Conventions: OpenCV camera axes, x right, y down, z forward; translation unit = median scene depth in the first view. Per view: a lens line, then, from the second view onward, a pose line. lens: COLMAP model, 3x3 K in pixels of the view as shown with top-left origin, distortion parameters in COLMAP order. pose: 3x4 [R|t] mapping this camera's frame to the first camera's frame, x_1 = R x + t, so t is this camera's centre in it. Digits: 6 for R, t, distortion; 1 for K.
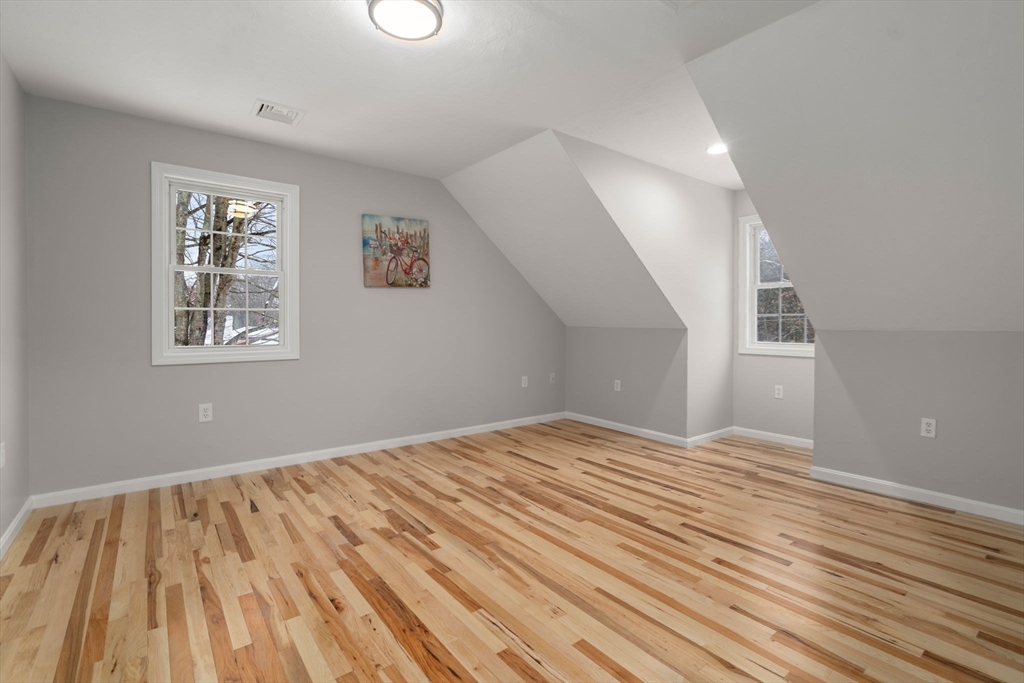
lens RADIAL K [[473.4, 0, 516.7], [0, 473.4, 330.2], [0, 0, 1]] dist [-0.001545, 0.000079]
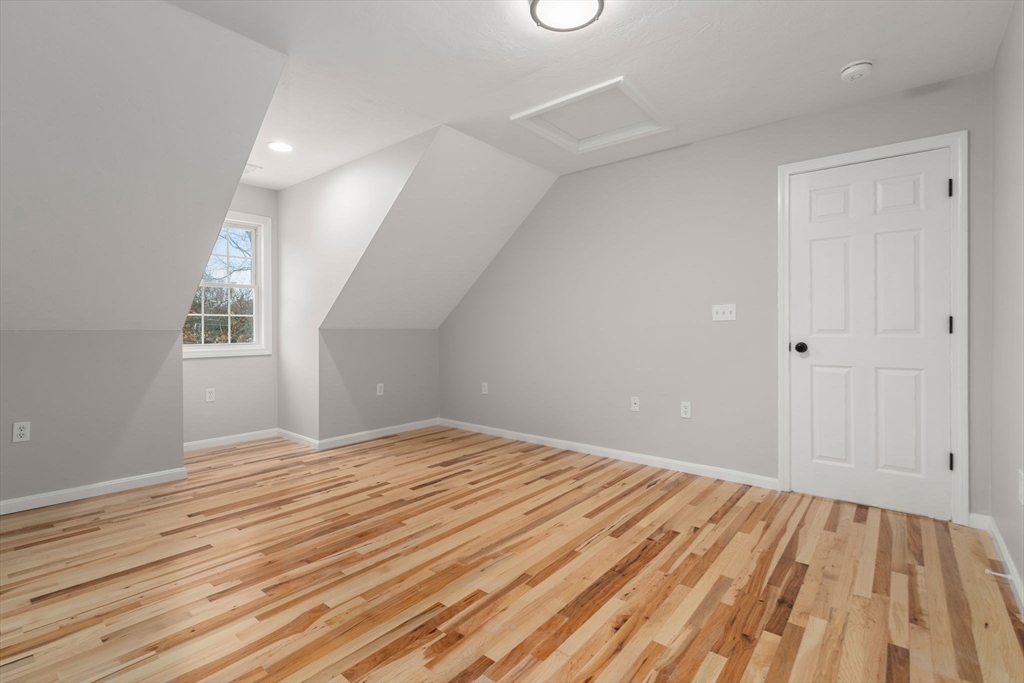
lens RADIAL K [[473.4, 0, 516.7], [0, 473.4, 330.2], [0, 0, 1]] dist [-0.001545, 0.000079]
pose [[-0.220732, -0.006429, 0.975313, -0.860277], [0.016279, 0.999815, 0.010275, -0.005165], [-0.975199, 0.018145, -0.220586, 0.968004]]
